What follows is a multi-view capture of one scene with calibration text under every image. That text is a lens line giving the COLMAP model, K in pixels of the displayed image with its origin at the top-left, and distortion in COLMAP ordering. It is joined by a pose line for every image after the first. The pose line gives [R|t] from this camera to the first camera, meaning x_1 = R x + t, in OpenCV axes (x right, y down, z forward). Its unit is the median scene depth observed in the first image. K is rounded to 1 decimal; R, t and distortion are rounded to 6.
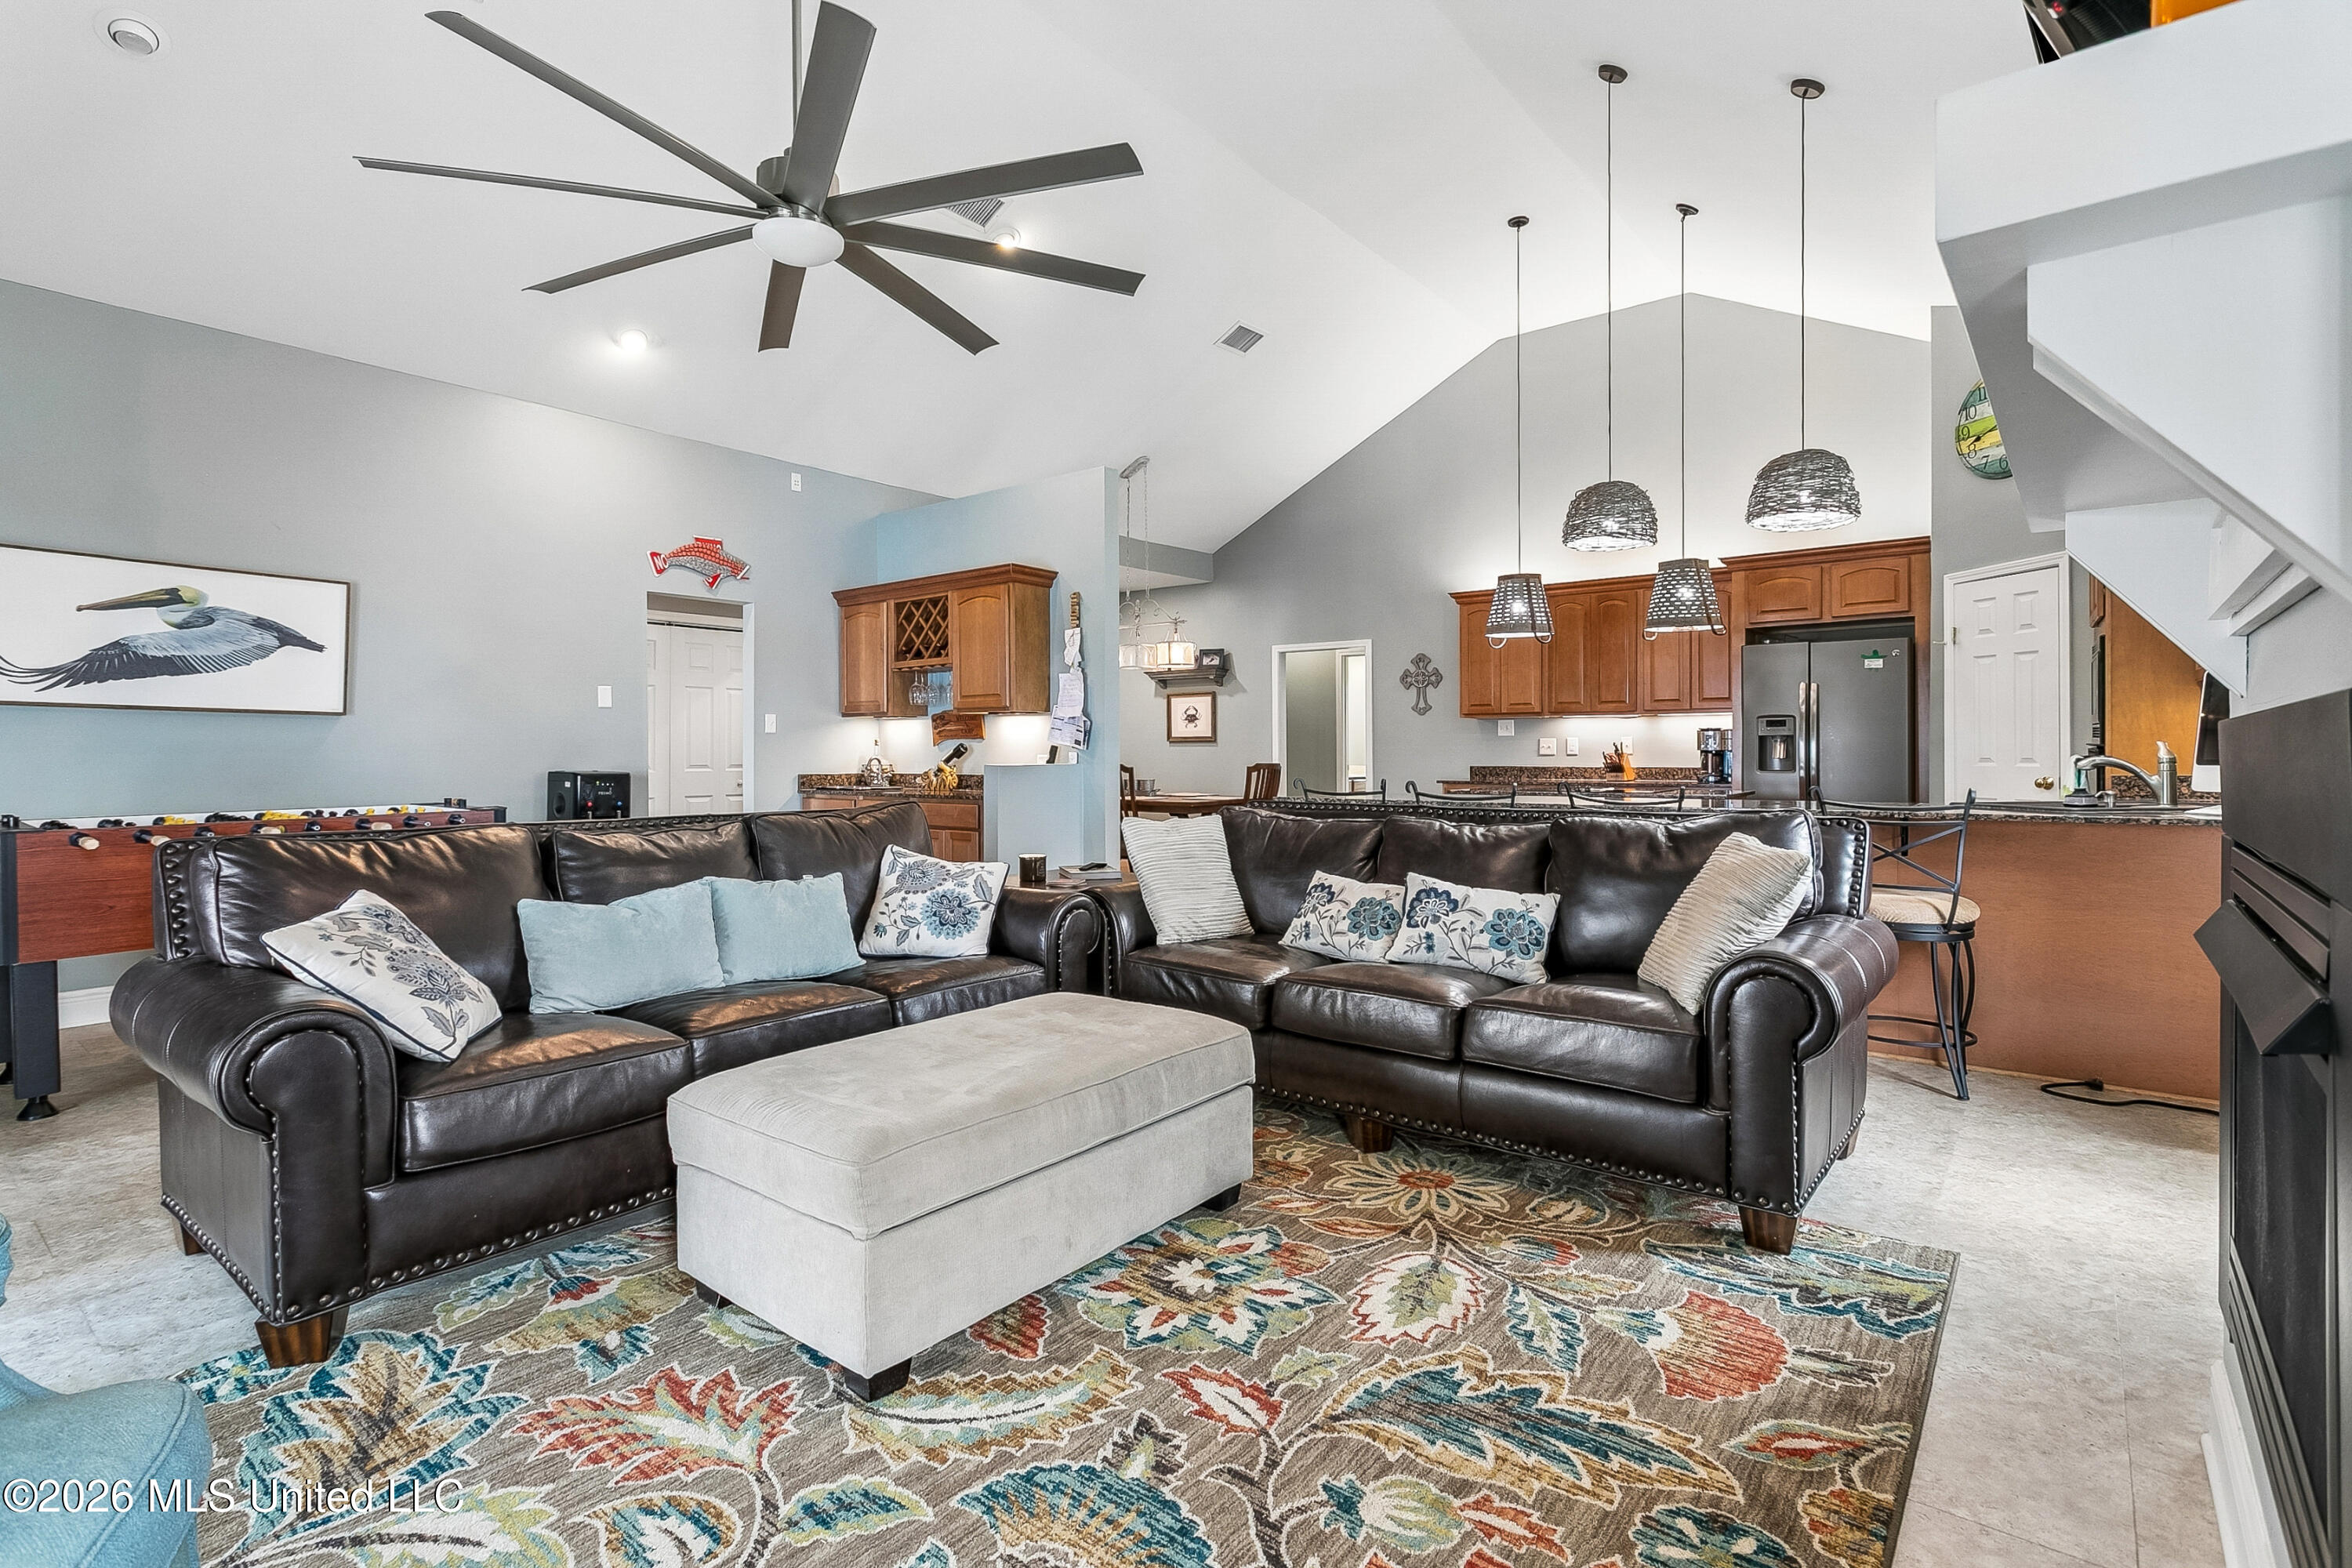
lens RADIAL K [[1137.0, 0, 1184.5], [0, 1137.0, 778.7], [0, 0, 1]] dist [-0.003237, 0.002169]
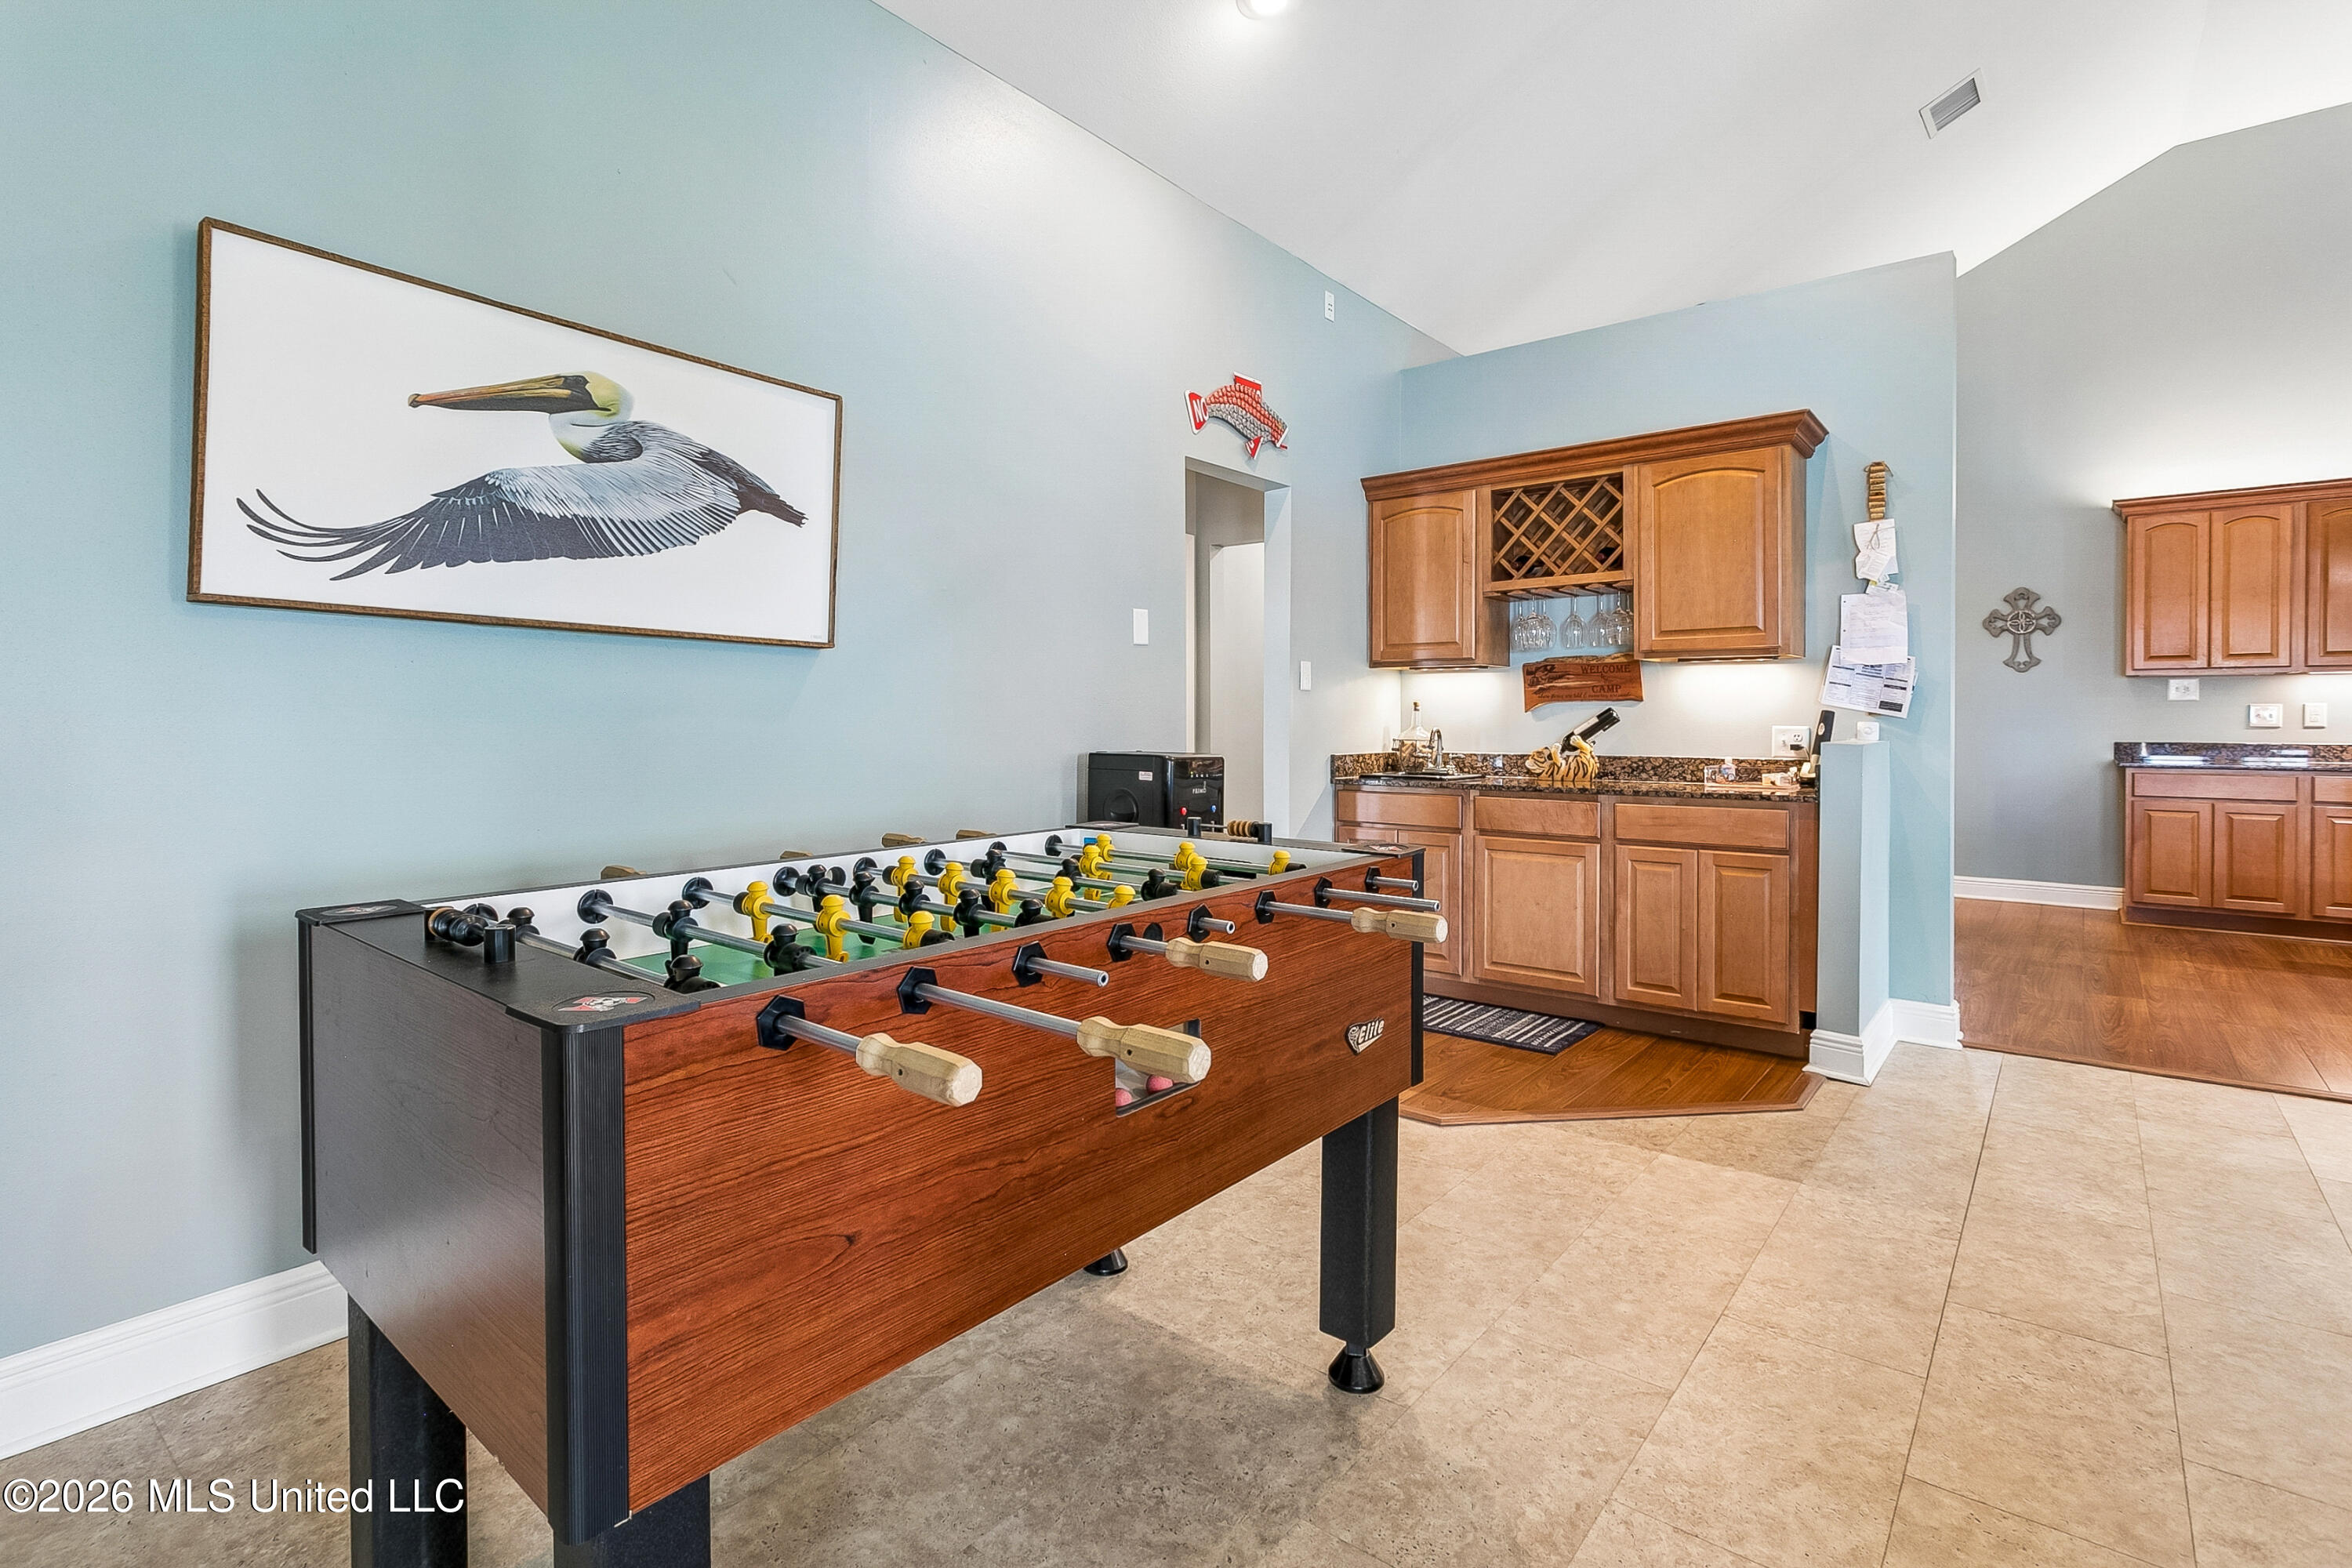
lens RADIAL K [[1137.0, 0, 1143.4], [0, 1137.0, 668.1], [0, 0, 1]] dist [-0.003237, 0.002169]
pose [[0.999662, 0.004354, 0.025640, -0.497563], [-0.002585, 0.997639, -0.068624, -0.009830], [-0.025878, 0.068535, 0.997313, 0.392933]]
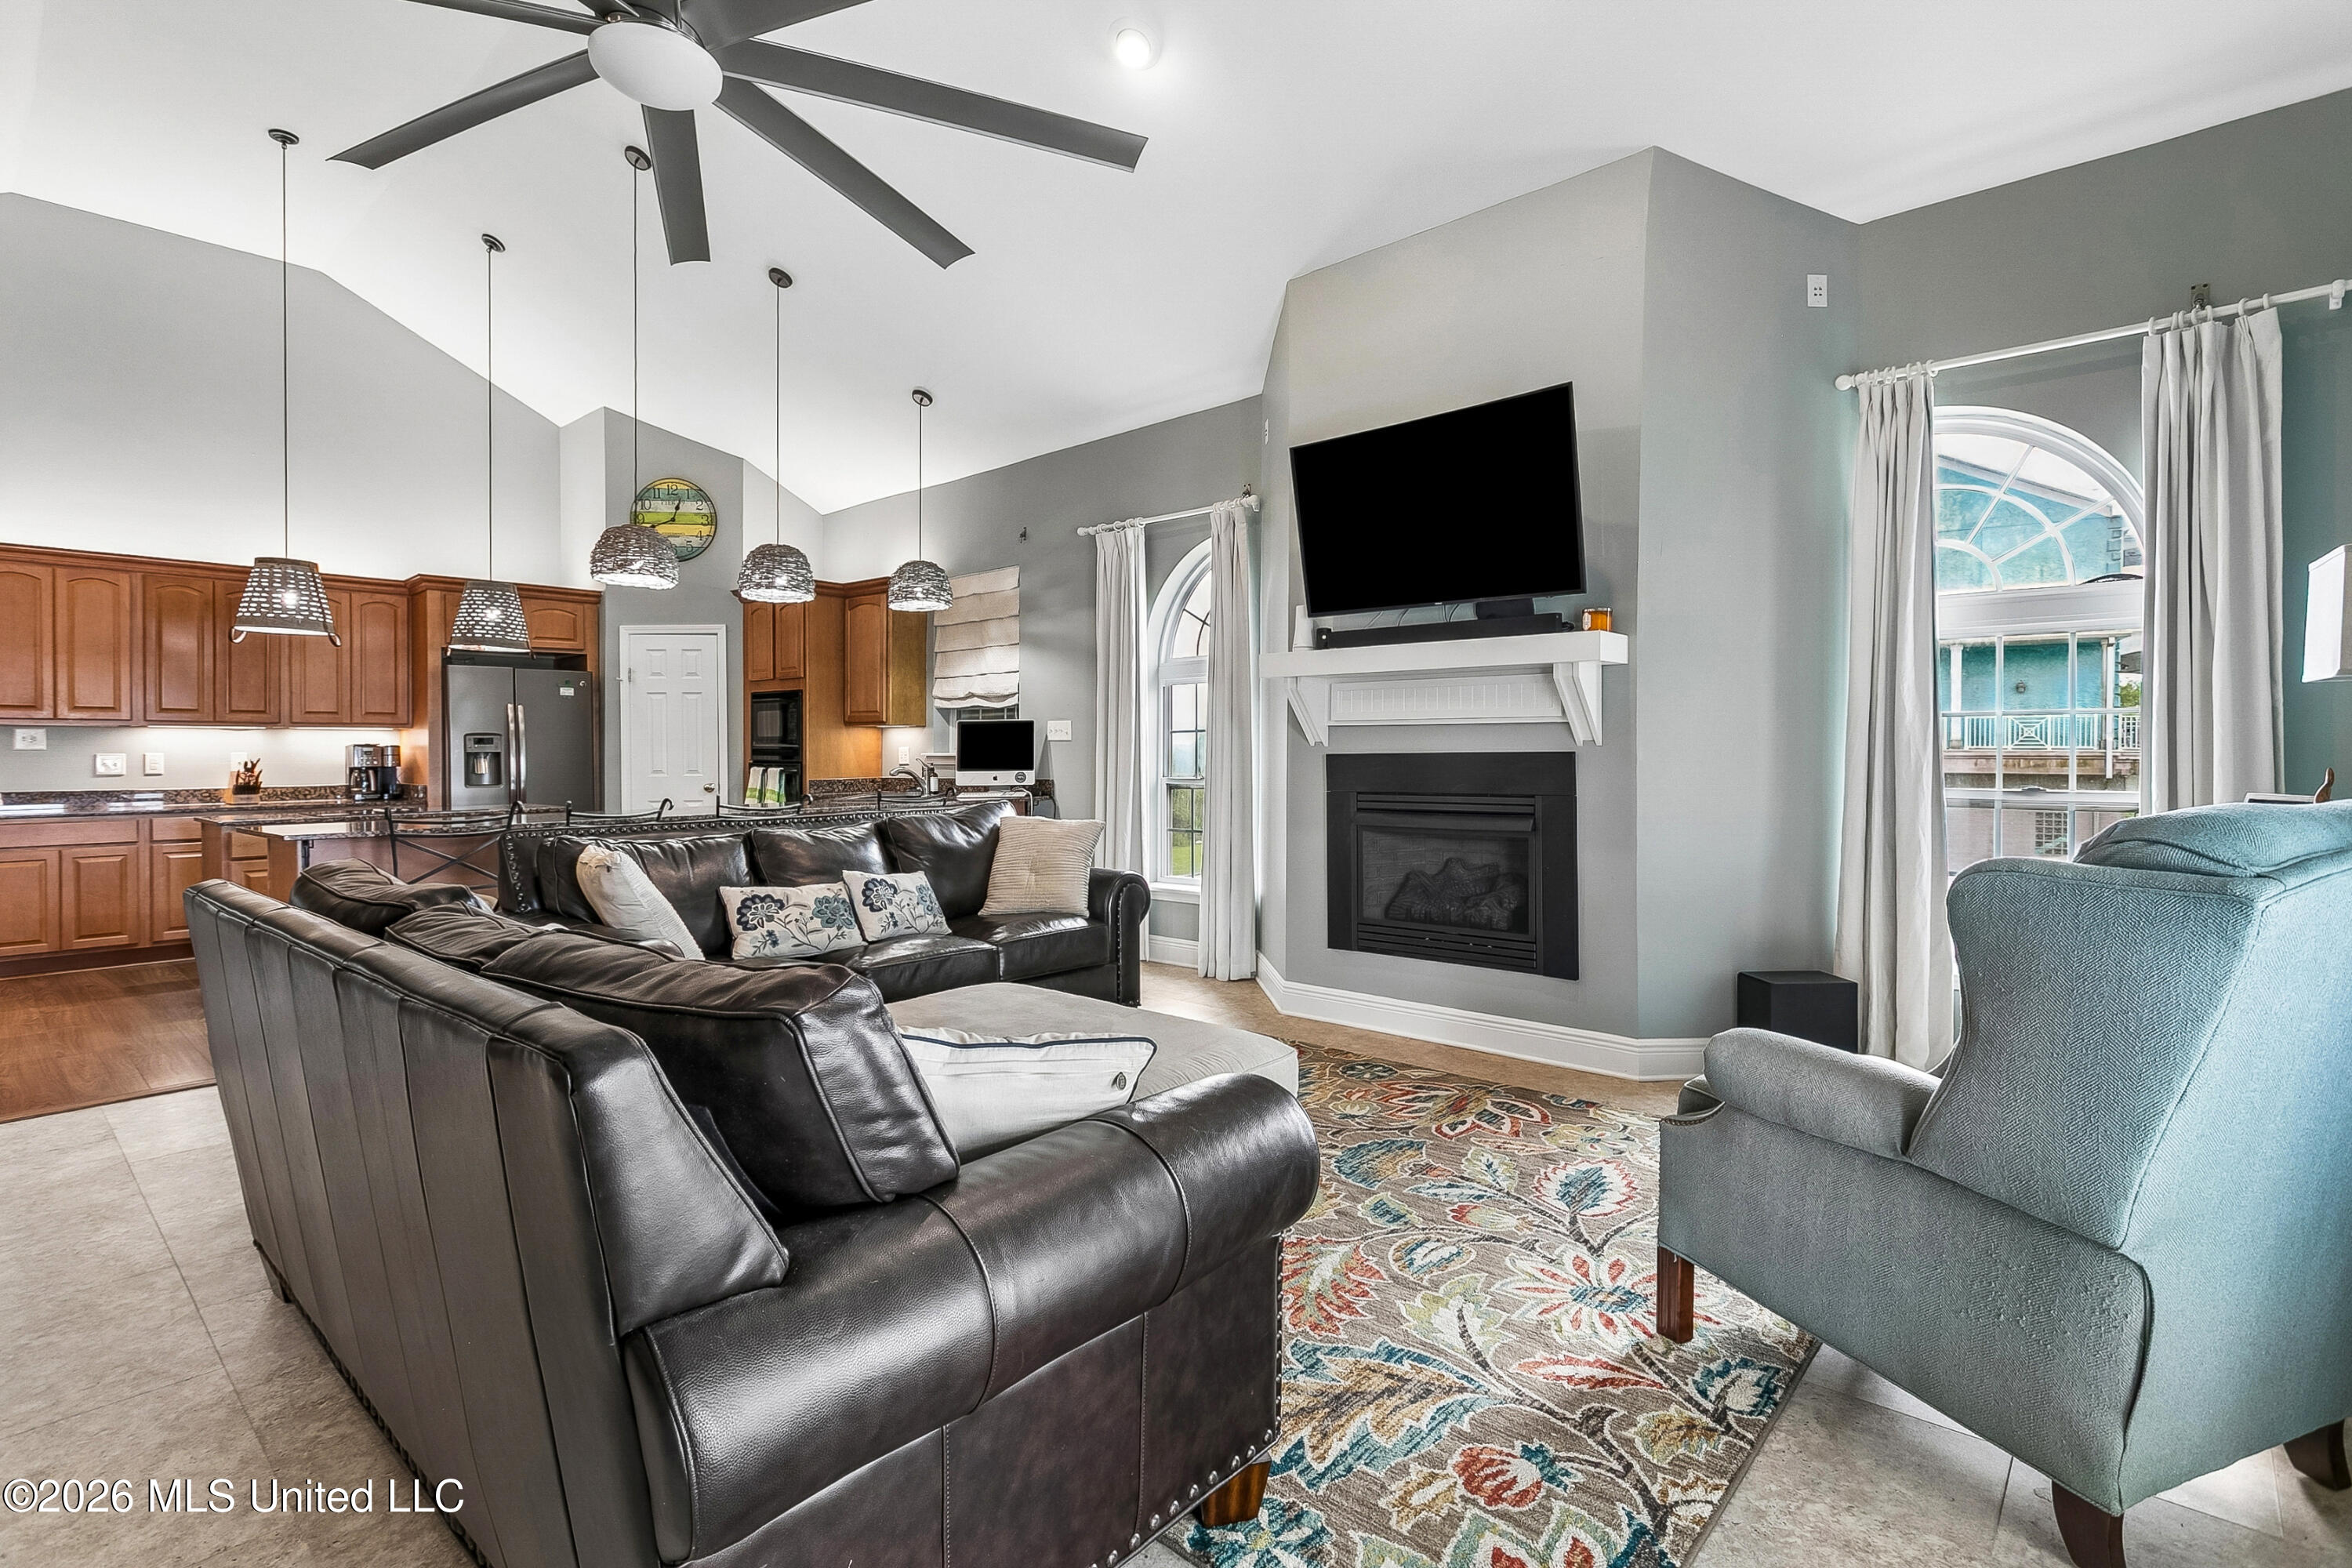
lens RADIAL K [[1137.0, 0, 1184.7], [0, 1137.0, 787.9], [0, 0, 1]] dist [-0.003237, 0.002169]
pose [[0.021689, -0.026034, 0.999426, -0.533277], [0.031535, 0.999181, 0.025343, -0.012052], [-0.999267, 0.030968, 0.022492, 0.334277]]
